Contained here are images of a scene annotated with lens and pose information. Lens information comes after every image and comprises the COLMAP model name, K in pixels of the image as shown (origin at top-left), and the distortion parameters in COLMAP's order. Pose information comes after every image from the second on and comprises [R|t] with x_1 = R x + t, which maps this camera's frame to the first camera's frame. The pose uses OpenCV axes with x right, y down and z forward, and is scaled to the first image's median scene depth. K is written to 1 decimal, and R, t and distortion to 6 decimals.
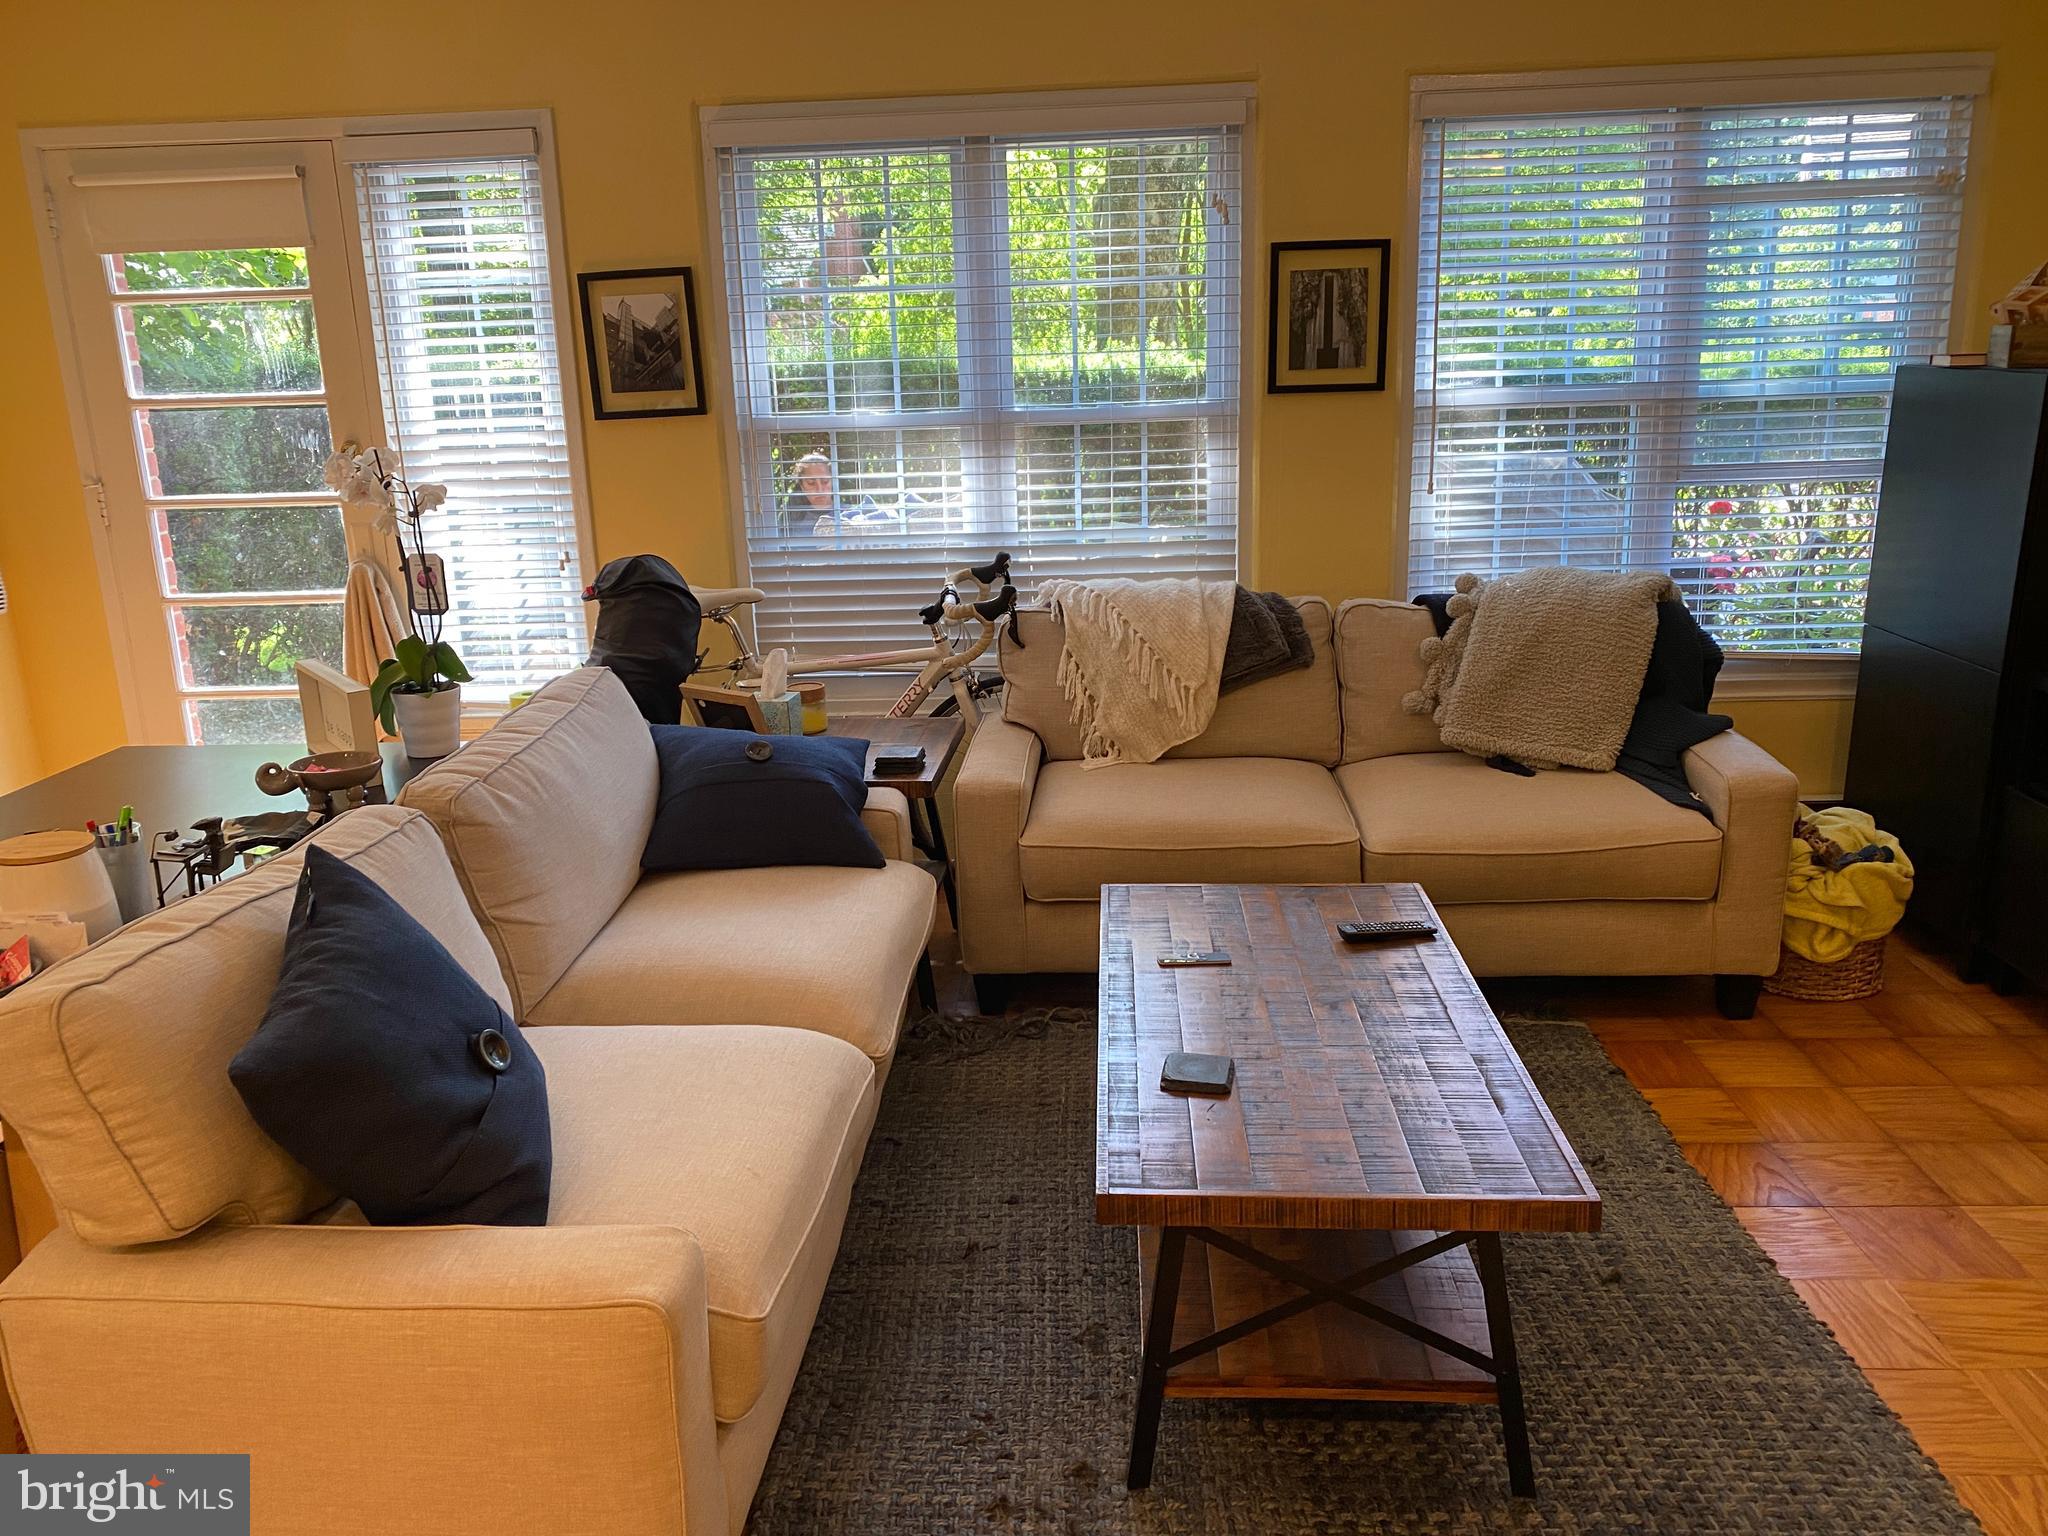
lens RADIAL K [[1578.8, 0, 1024.0], [0, 1578.8, 768.0], [0, 0, 1]] dist [-0.008063, -0.000723]
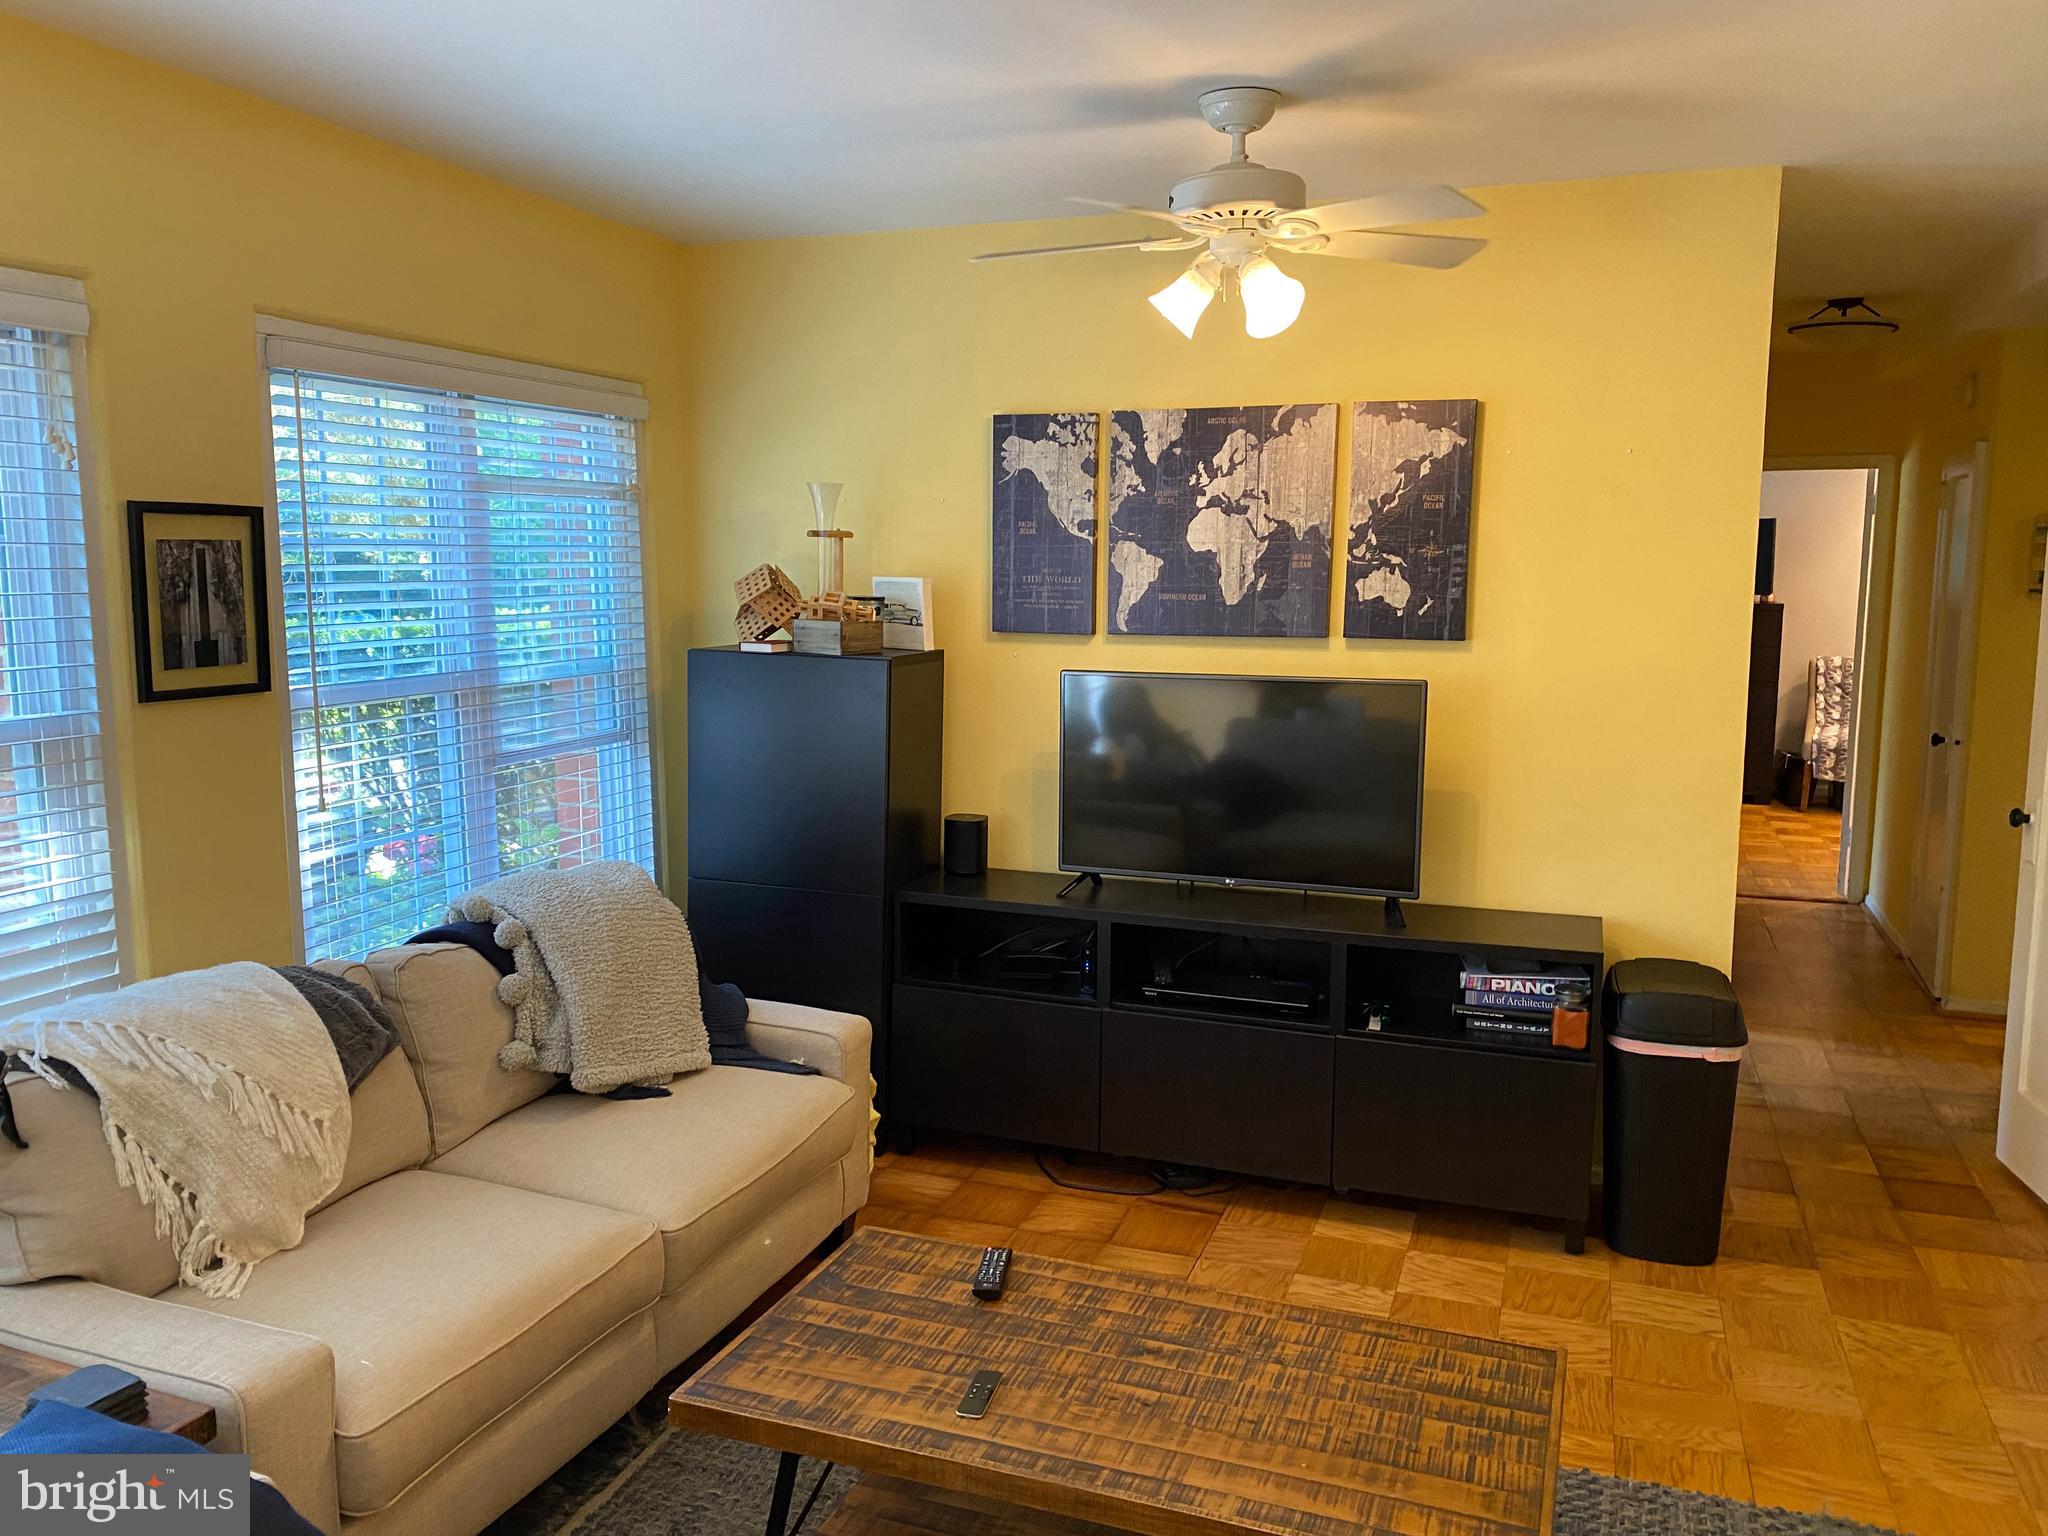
lens RADIAL K [[1542.5, 0, 1024.0], [0, 1542.5, 768.0], [0, 0, 1]] dist [0.004515, 0.003161]
pose [[0.307033, -0.093686, 0.947076, -0.400579], [0.228365, 0.973321, 0.022249, -0.135578], [-0.923894, 0.209448, 0.320236, 0.419262]]
